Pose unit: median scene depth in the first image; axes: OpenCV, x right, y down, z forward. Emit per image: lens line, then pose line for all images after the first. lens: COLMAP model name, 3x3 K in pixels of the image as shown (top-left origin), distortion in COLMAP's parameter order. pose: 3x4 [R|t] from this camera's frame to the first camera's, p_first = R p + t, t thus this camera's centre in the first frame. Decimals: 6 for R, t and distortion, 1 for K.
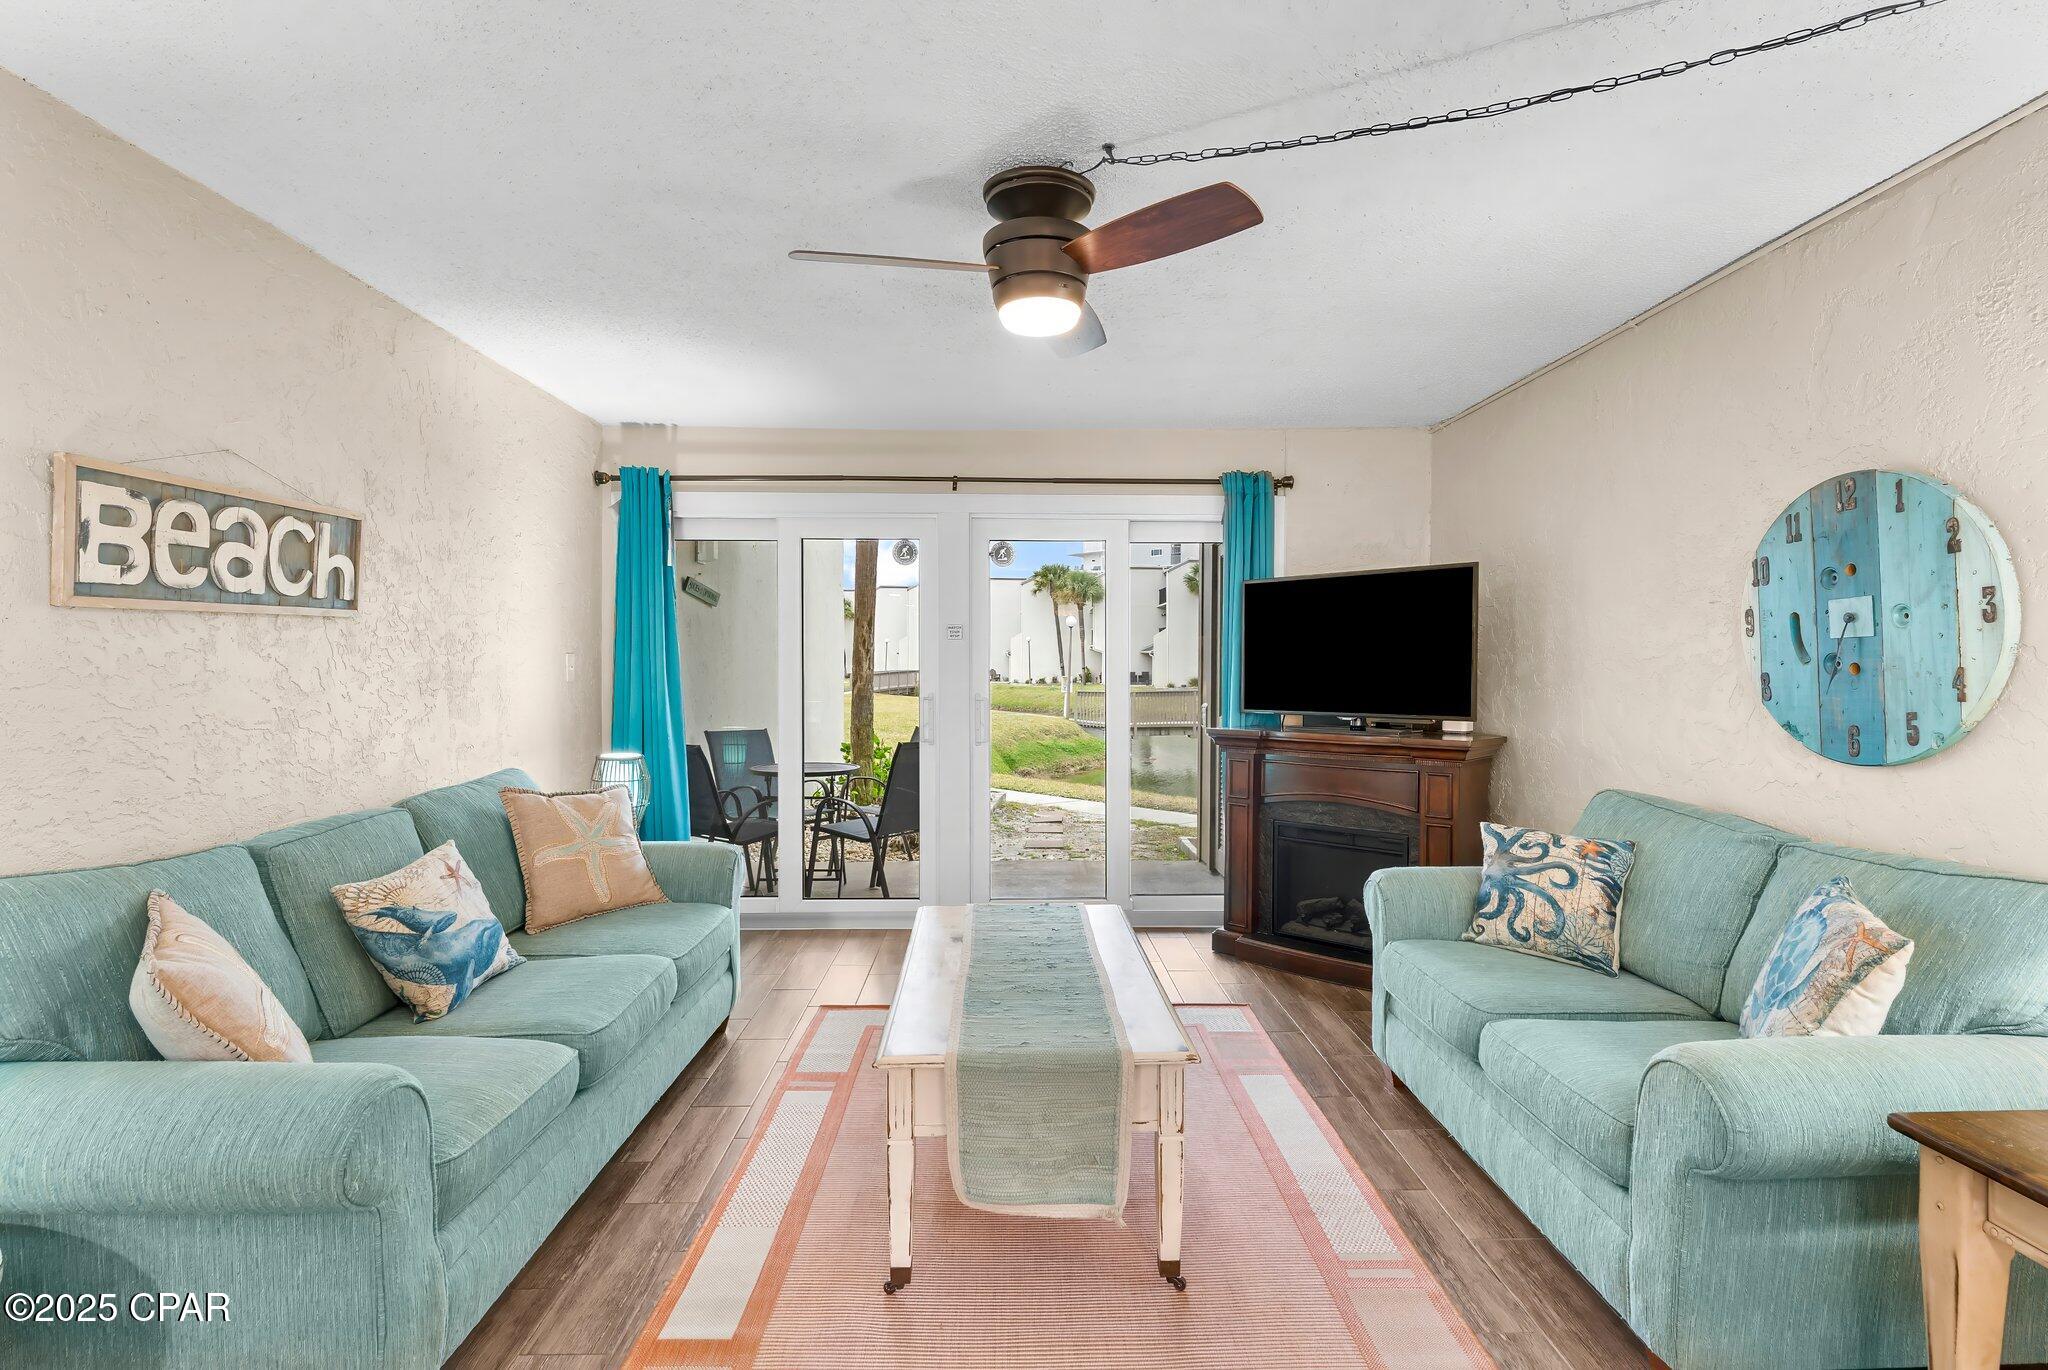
lens RADIAL K [[977.3, 0, 1036.0], [0, 977.3, 684.3], [0, 0, 1]] dist [-0.000864, 0.000061]
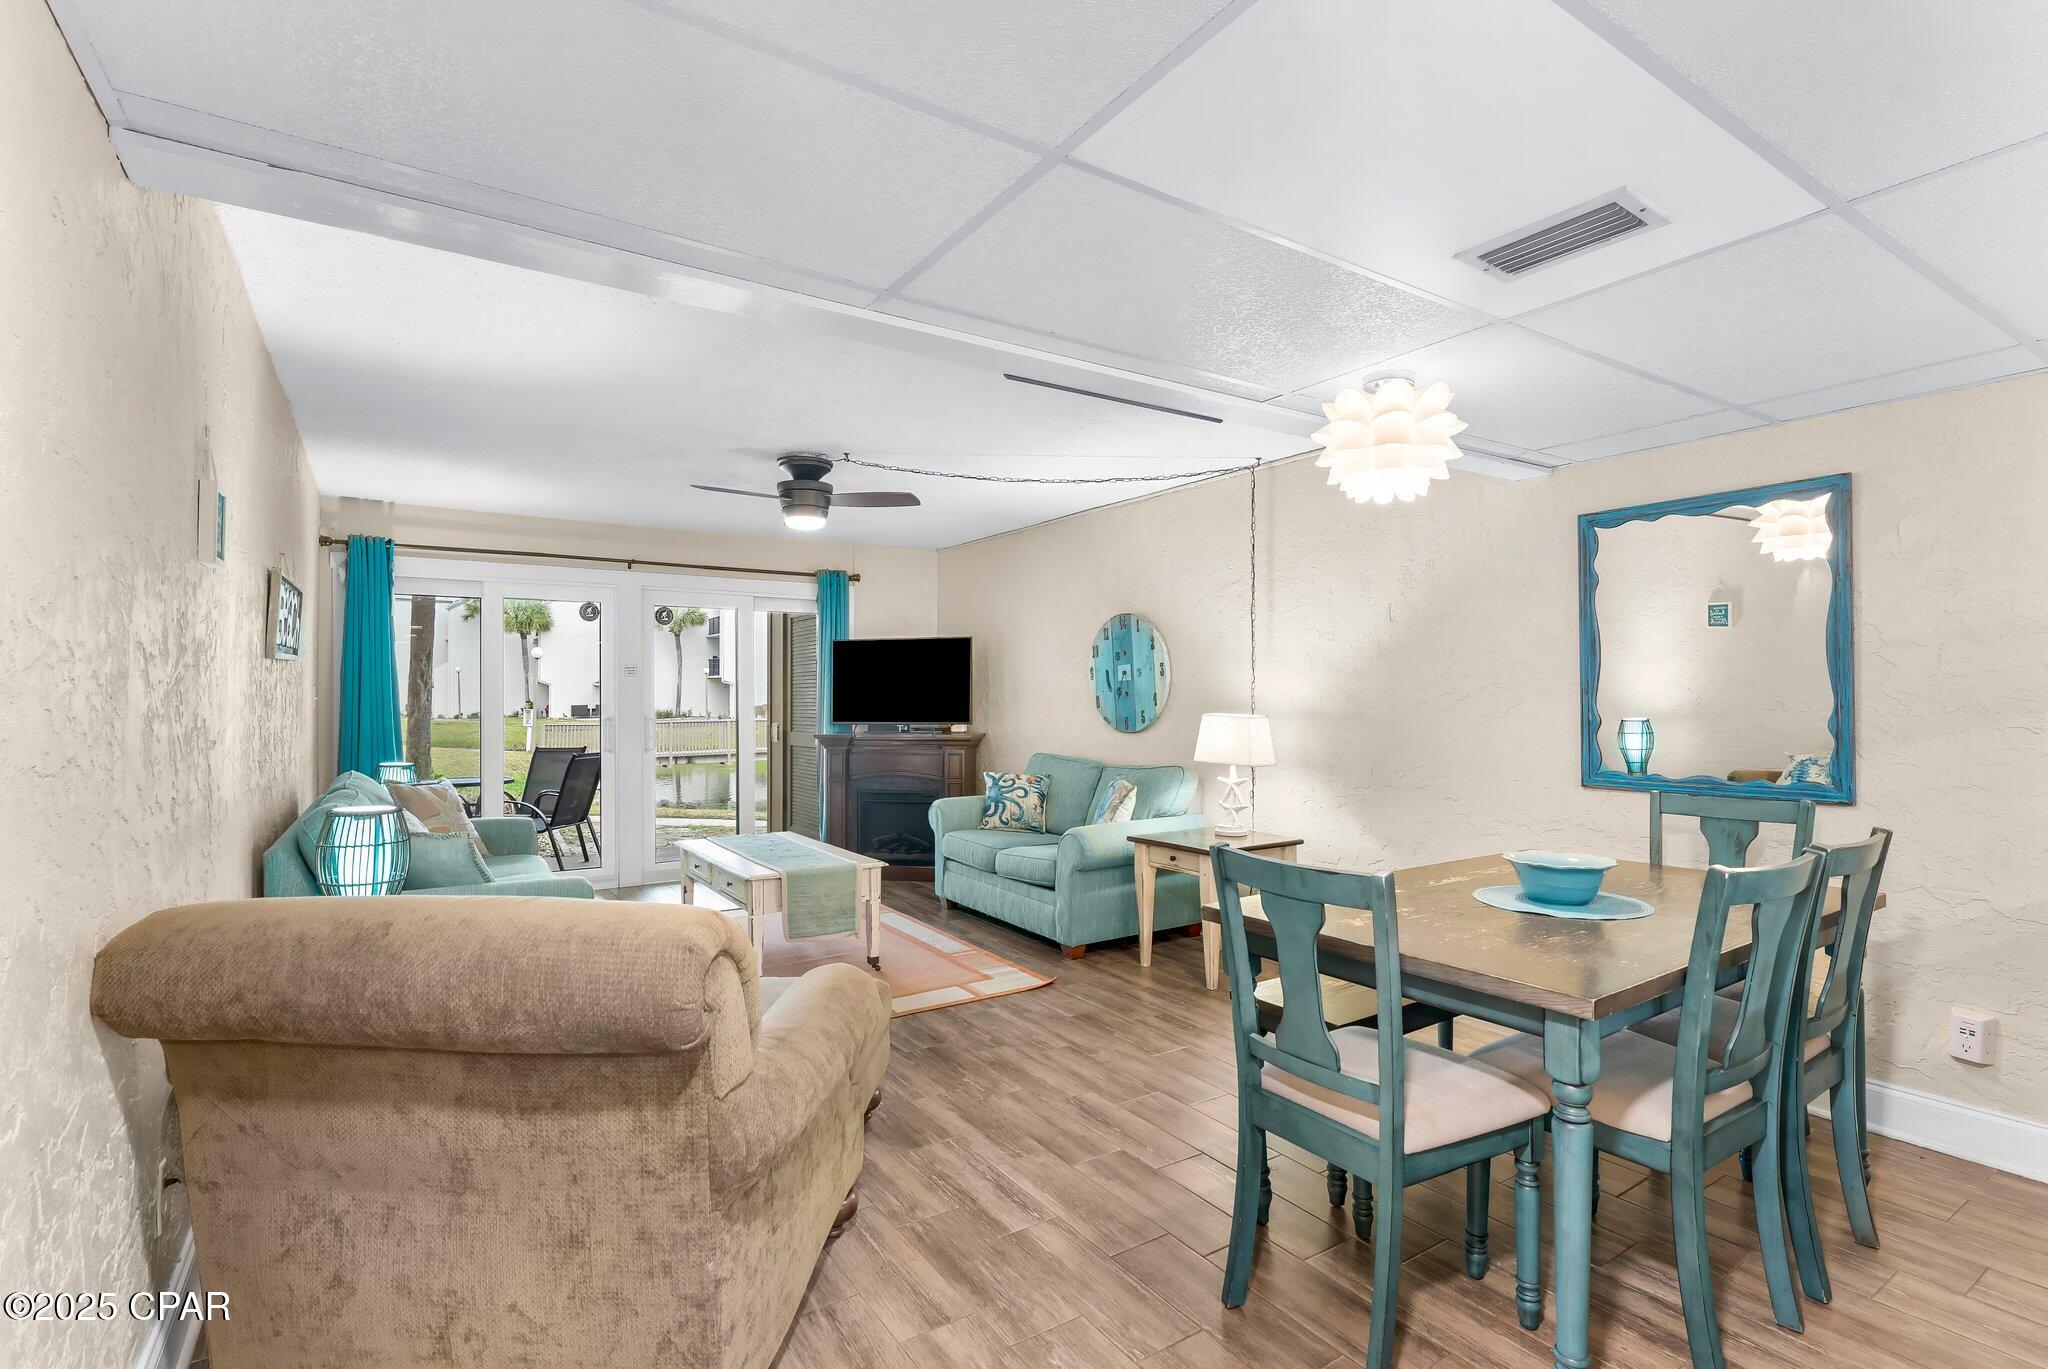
lens RADIAL K [[977.3, 0, 1033.7], [0, 977.3, 688.2], [0, 0, 1]] dist [-0.000864, 0.000061]
pose [[0.849205, 0.001387, 0.528062, -0.539515], [0.013959, 0.999588, -0.025074, 0.023904], [-0.527879, 0.028664, 0.848836, -0.790937]]
